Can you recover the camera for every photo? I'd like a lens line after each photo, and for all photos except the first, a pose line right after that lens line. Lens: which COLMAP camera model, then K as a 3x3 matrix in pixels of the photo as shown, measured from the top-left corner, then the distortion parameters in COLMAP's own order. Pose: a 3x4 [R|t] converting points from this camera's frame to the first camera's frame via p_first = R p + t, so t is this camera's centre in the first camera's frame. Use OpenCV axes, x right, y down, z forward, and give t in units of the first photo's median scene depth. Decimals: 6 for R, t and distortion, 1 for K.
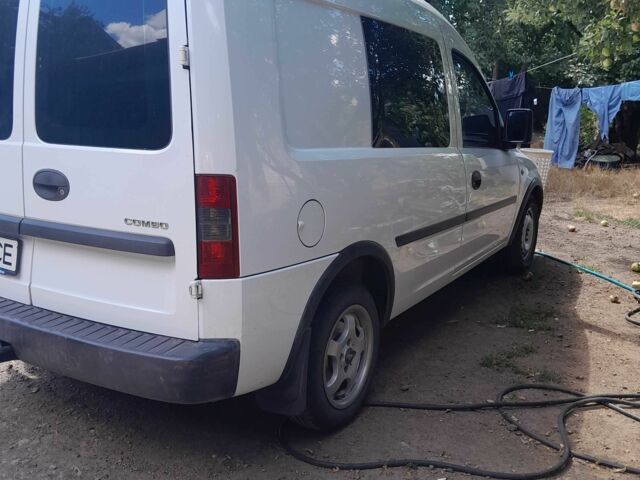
lens RADIAL K [[635.9, 0, 320.0], [0, 635.9, 240.0], [0, 0, 1]] dist [0.113512, -0.333750]
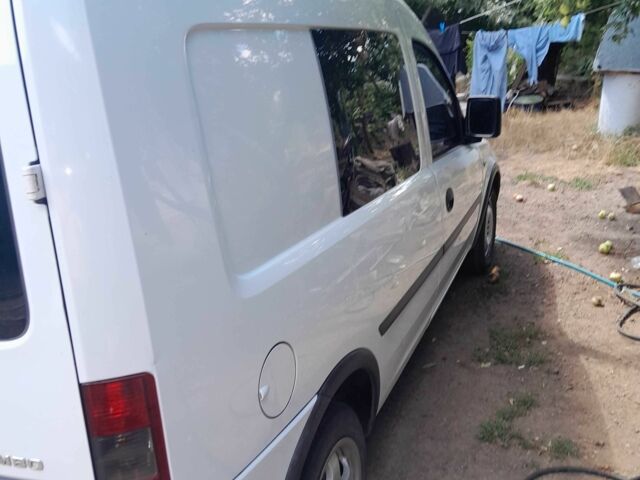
lens RADIAL K [[662.2, 0, 320.0], [0, 662.2, 240.0], [0, 0, 1]] dist [0.134107, -0.353643]
pose [[0.987758, -0.096533, 0.122539, -0.016148], [0.087369, 0.993111, 0.078080, -0.086372], [-0.129232, -0.066418, 0.989388, 0.135711]]
